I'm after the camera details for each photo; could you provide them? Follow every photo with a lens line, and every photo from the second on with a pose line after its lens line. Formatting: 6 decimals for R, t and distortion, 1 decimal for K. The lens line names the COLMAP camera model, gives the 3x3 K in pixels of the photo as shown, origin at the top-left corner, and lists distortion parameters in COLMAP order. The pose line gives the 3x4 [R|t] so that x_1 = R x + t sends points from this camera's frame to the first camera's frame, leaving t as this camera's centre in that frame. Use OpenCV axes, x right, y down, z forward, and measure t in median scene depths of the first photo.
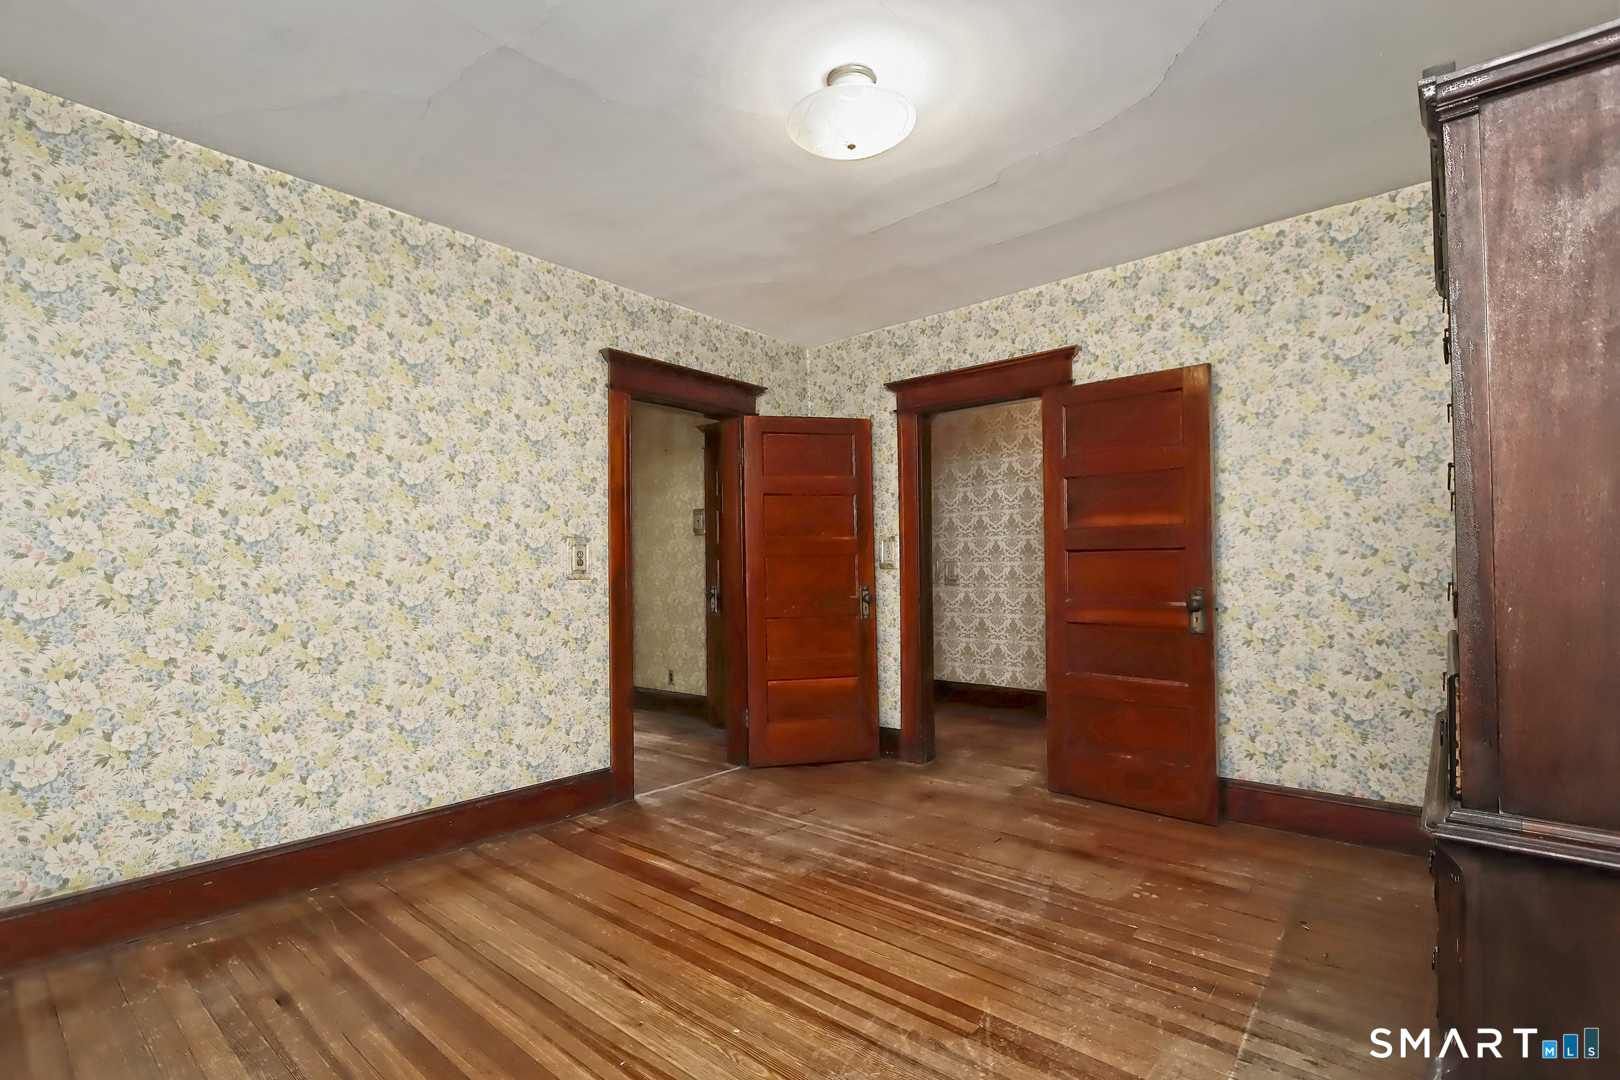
lens RADIAL K [[736.8, 0, 801.8], [0, 736.8, 543.1], [0, 0, 1]] dist [-0.009111, 0.000021]
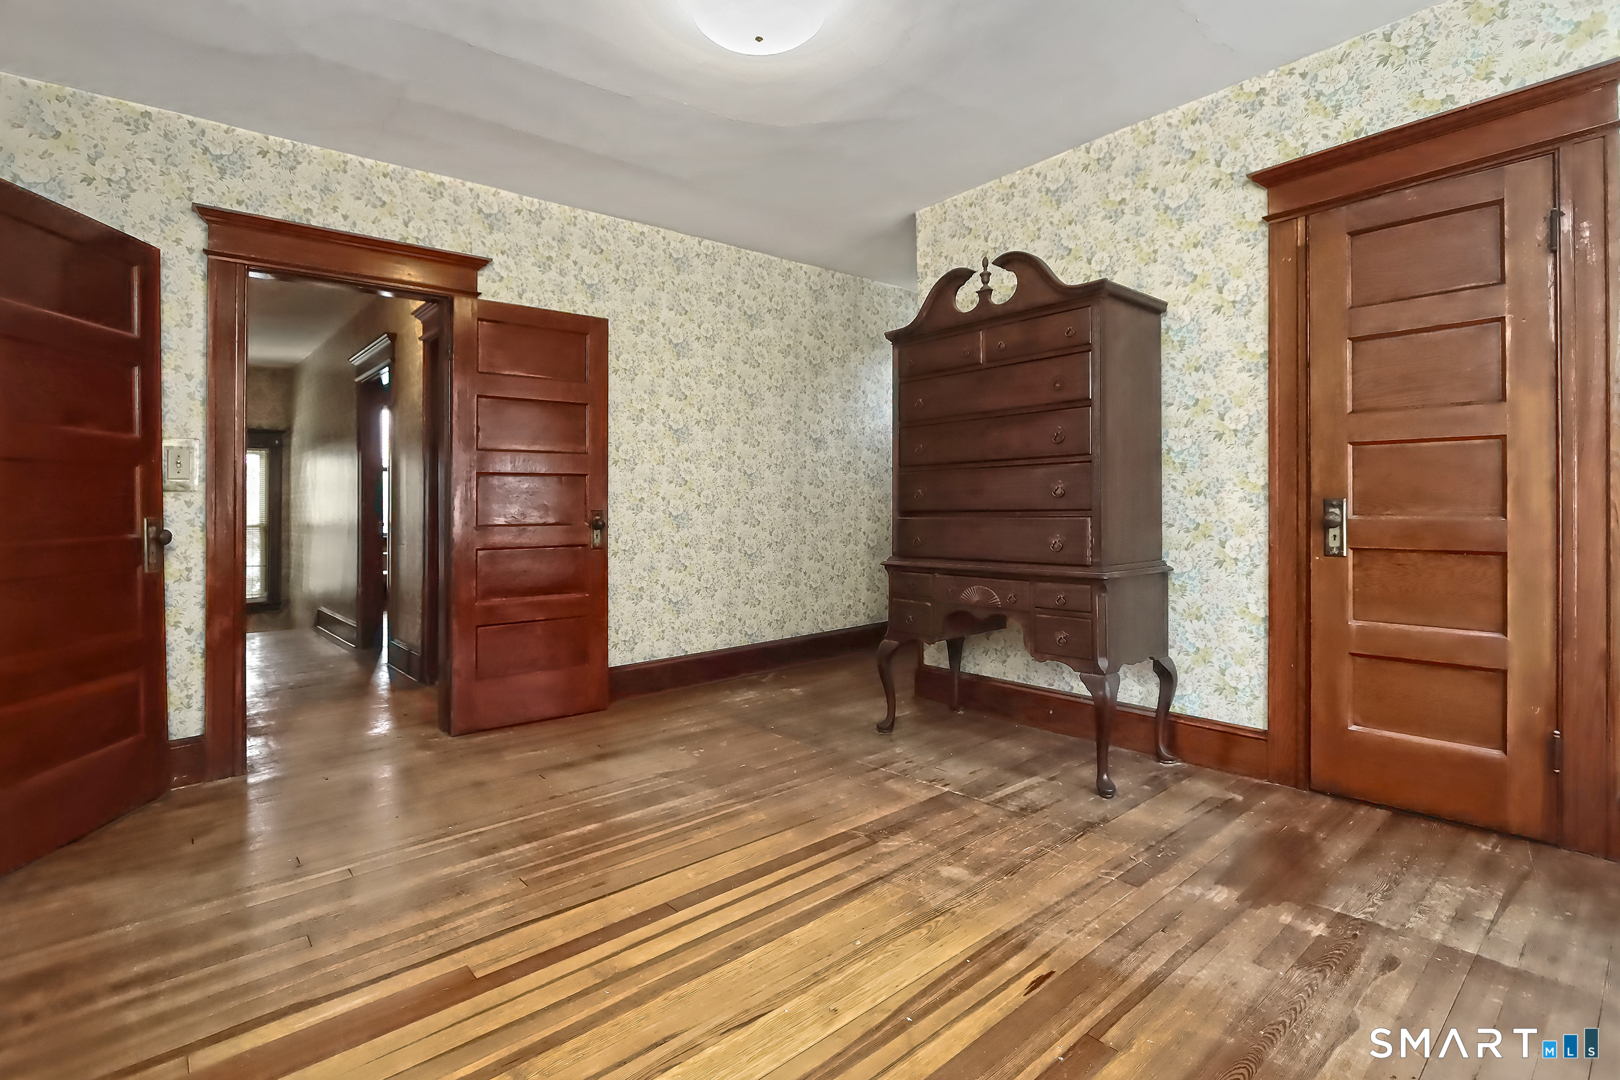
lens RADIAL K [[736.8, 0, 800.2], [0, 736.8, 495.9], [0, 0, 1]] dist [-0.009111, 0.000021]
pose [[0.177630, 0.019836, 0.983897, -0.603187], [-0.015120, 0.999734, -0.017426, 0.061393], [-0.983981, -0.011782, 0.177883, 0.526553]]
